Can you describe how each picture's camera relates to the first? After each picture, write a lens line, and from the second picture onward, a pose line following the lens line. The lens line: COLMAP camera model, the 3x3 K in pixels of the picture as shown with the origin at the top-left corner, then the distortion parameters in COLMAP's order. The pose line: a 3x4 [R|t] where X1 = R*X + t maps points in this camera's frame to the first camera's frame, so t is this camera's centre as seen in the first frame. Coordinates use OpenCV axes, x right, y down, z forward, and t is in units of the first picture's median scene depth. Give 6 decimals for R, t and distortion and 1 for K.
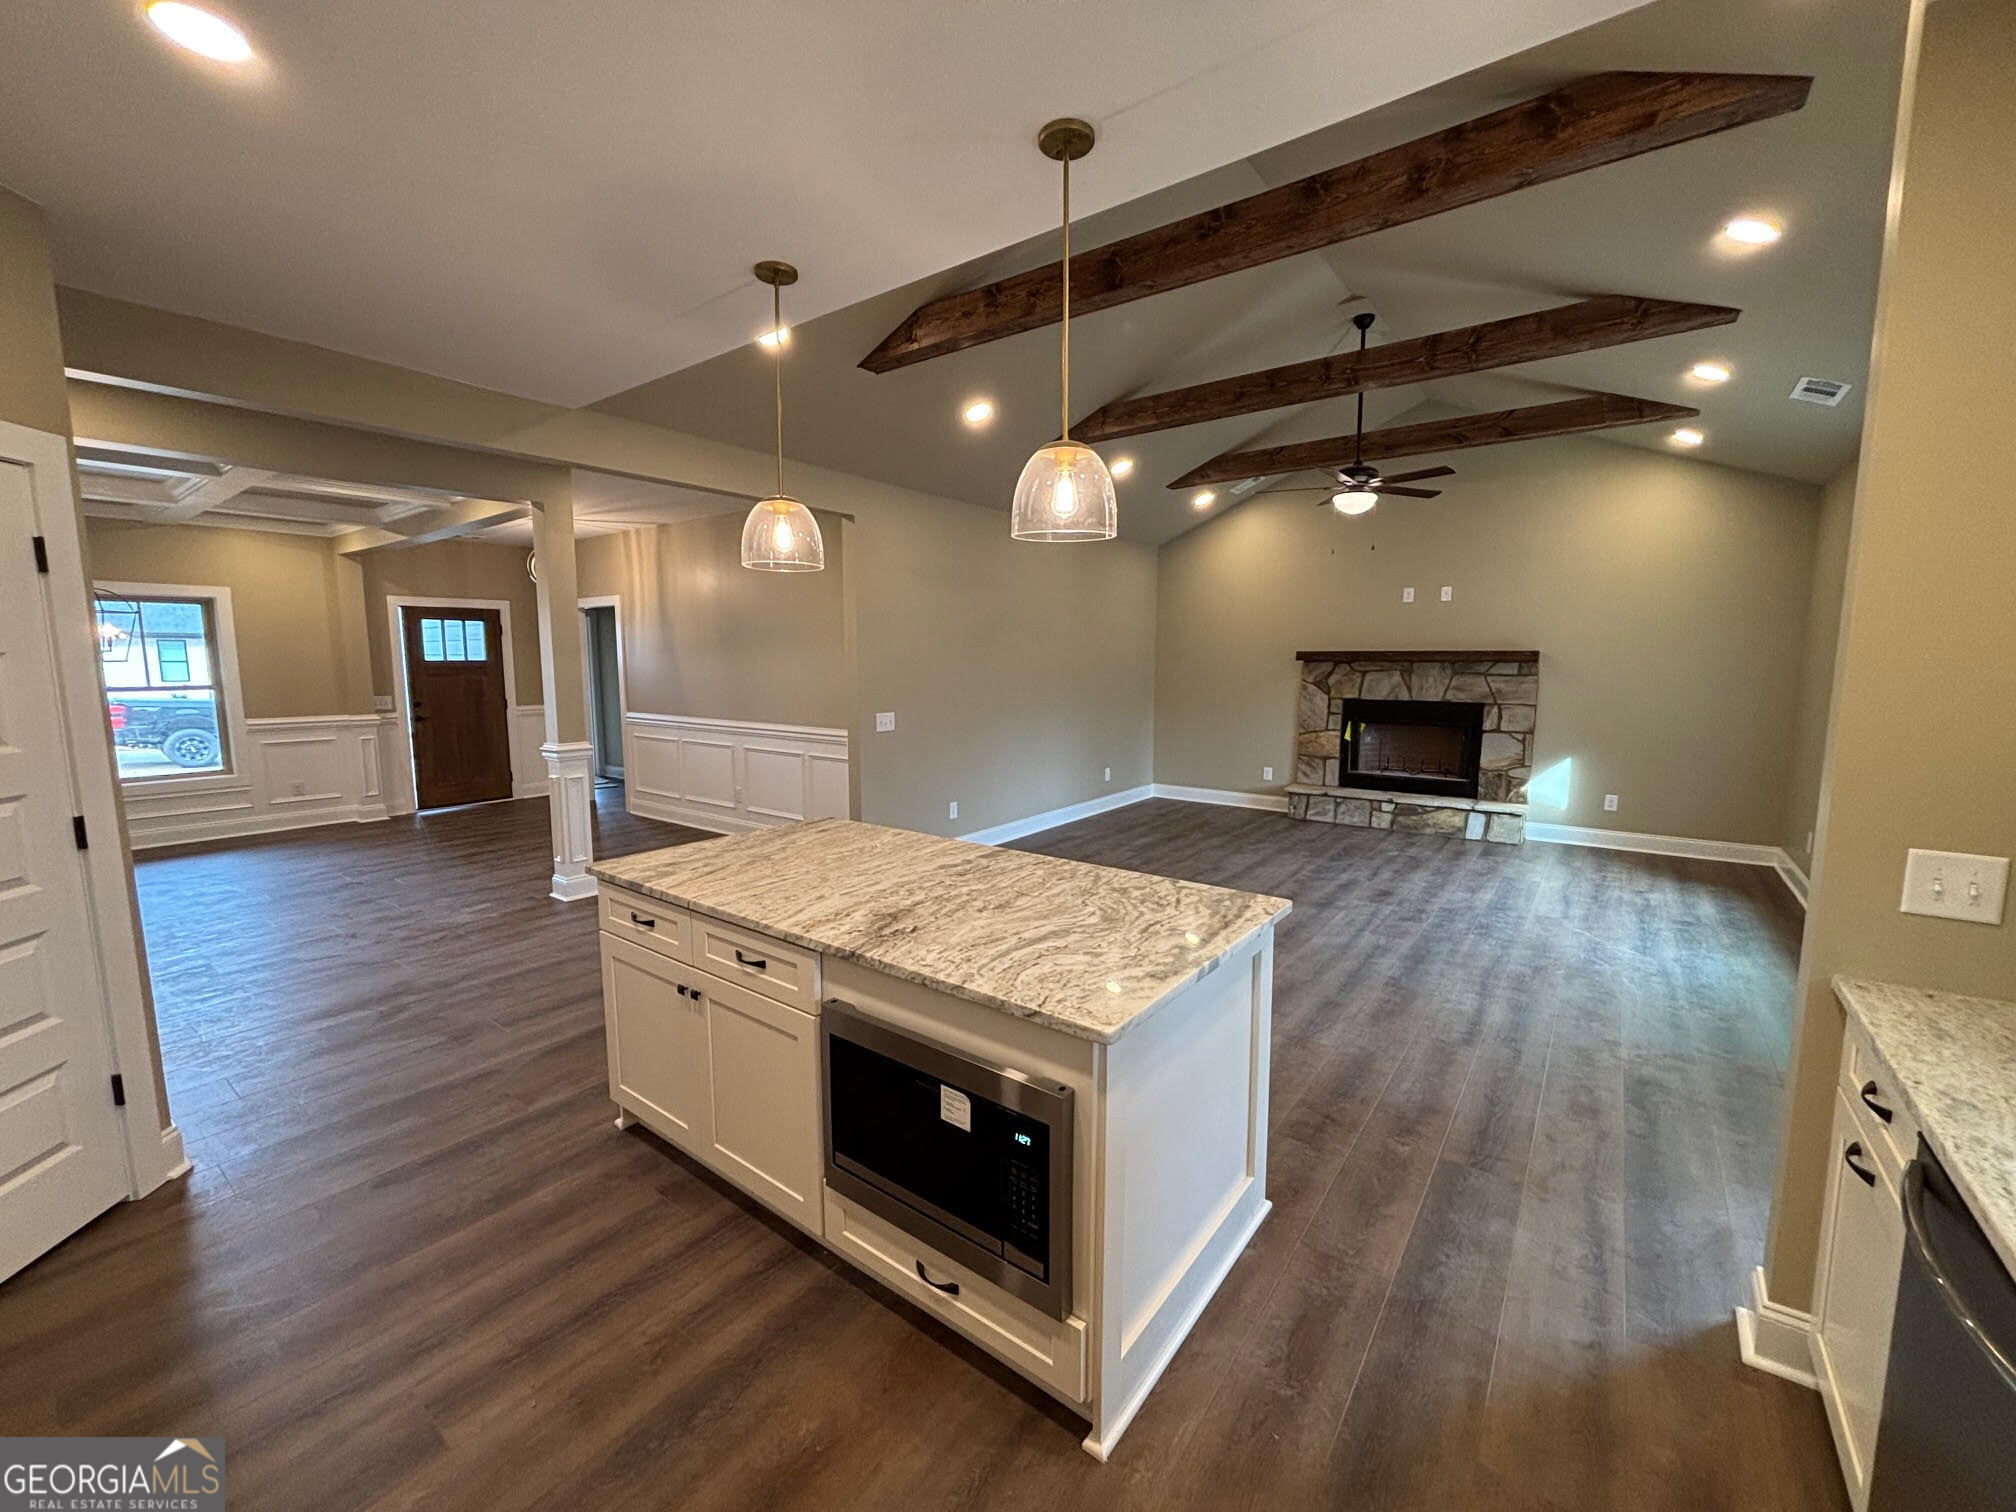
lens RADIAL K [[809.6, 0, 1009.0], [0, 809.6, 750.7], [0, 0, 1]] dist [0.004628, -0.001839]
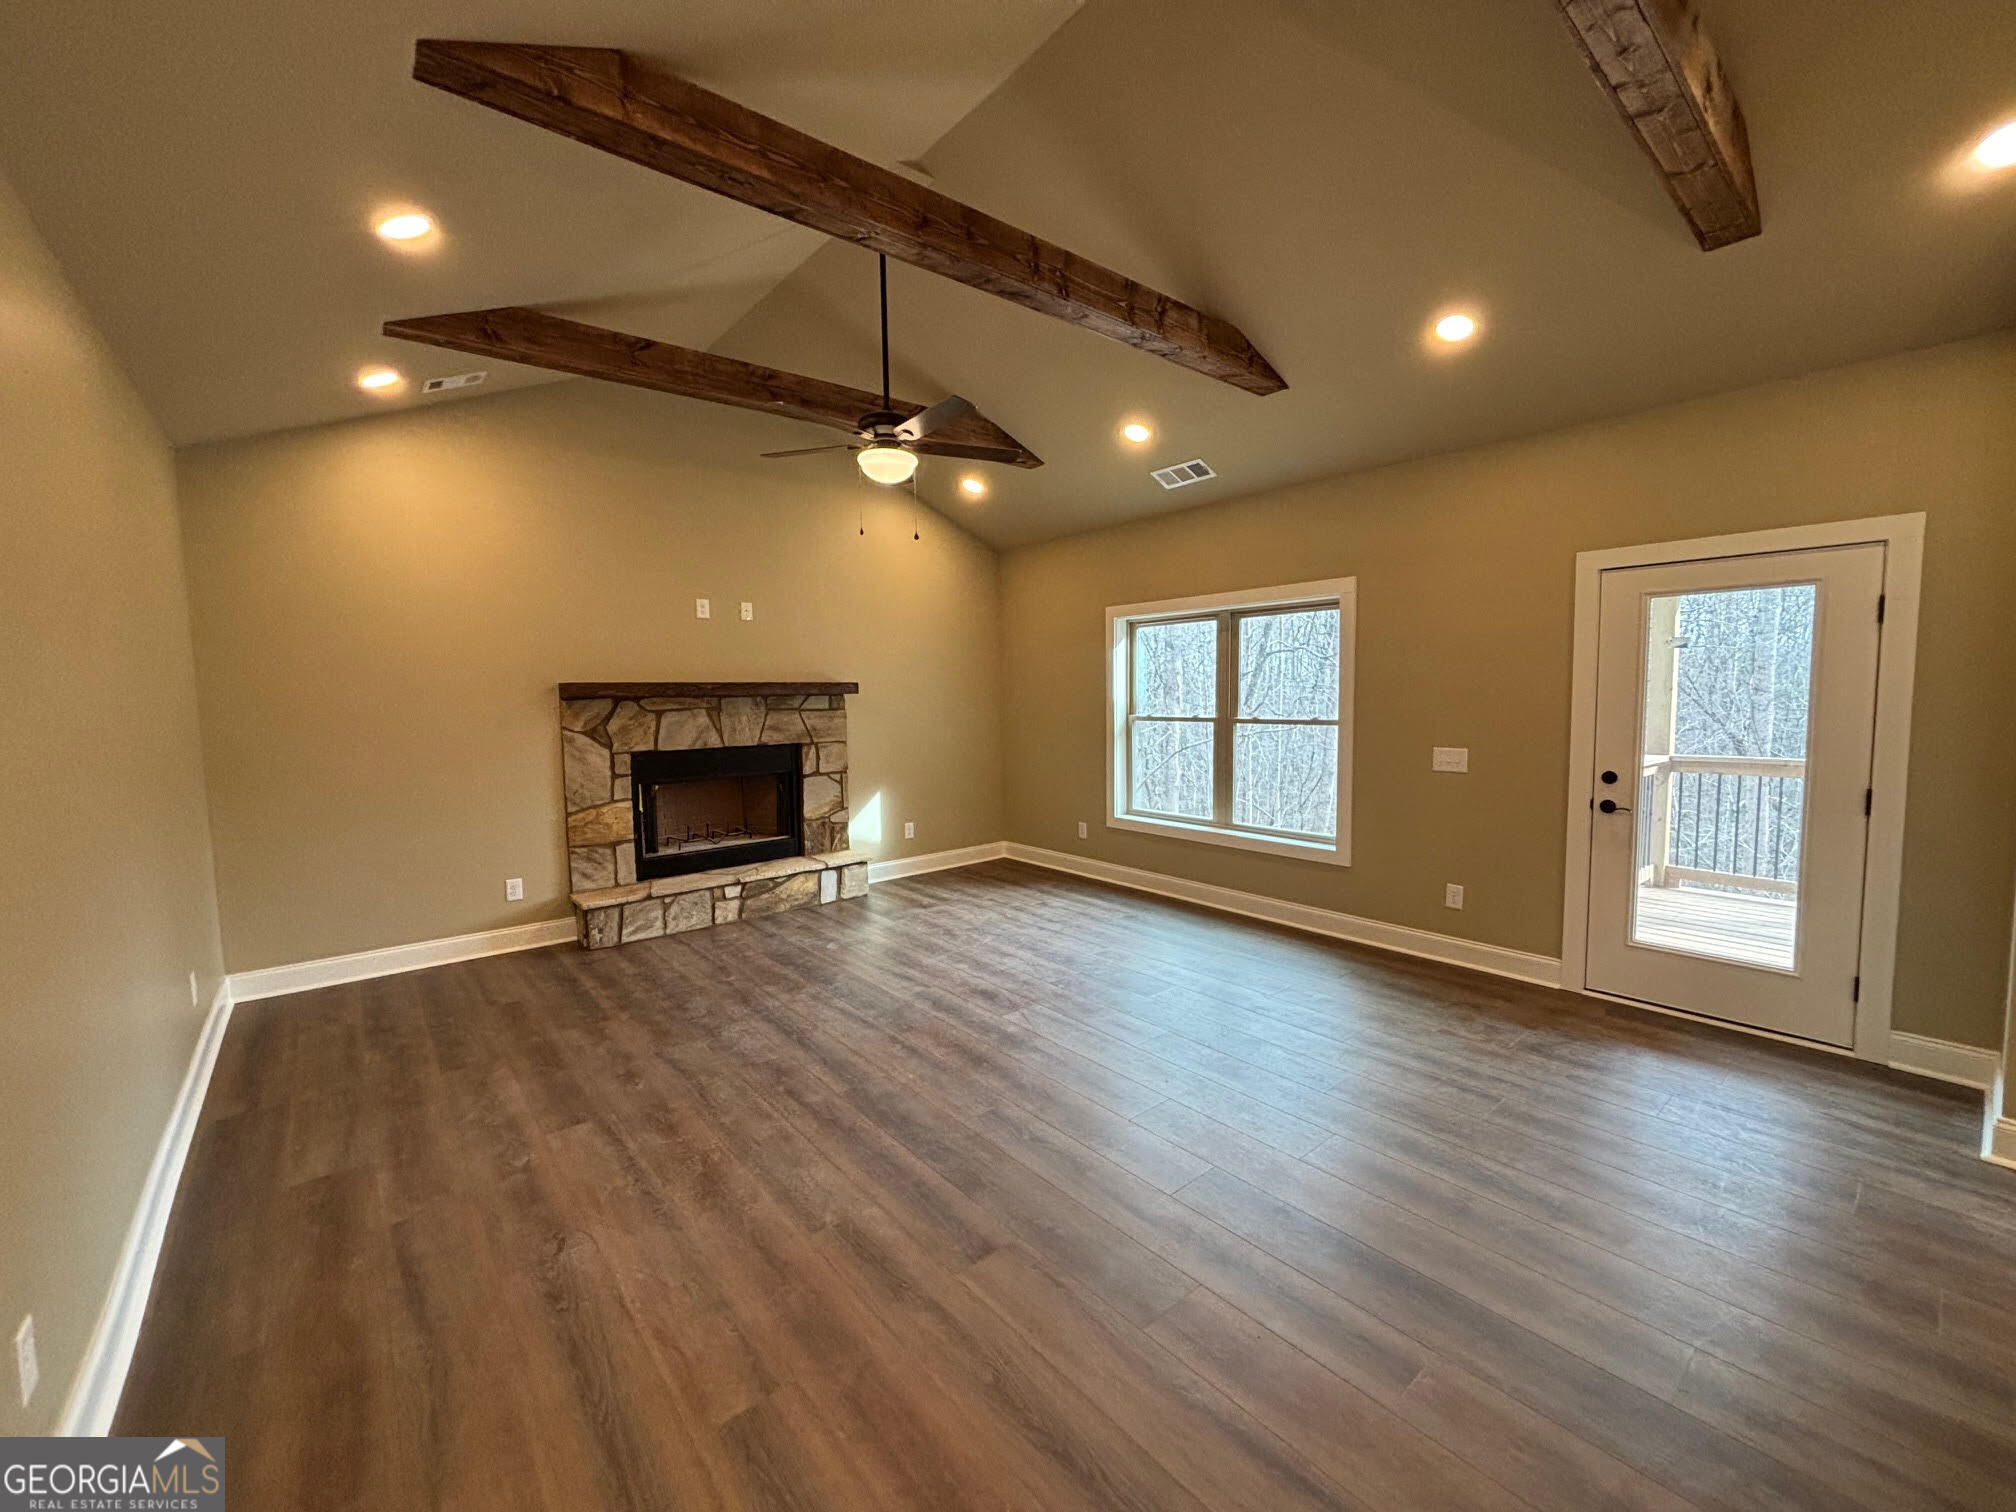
lens RADIAL K [[809.6, 0, 1010.7], [0, 809.6, 751.4], [0, 0, 1]] dist [0.004628, -0.001839]
pose [[0.228868, -0.079828, 0.970179, -0.225773], [0.127832, 0.990466, 0.051342, -0.077546], [-0.965028, 0.112270, 0.236890, 0.694509]]
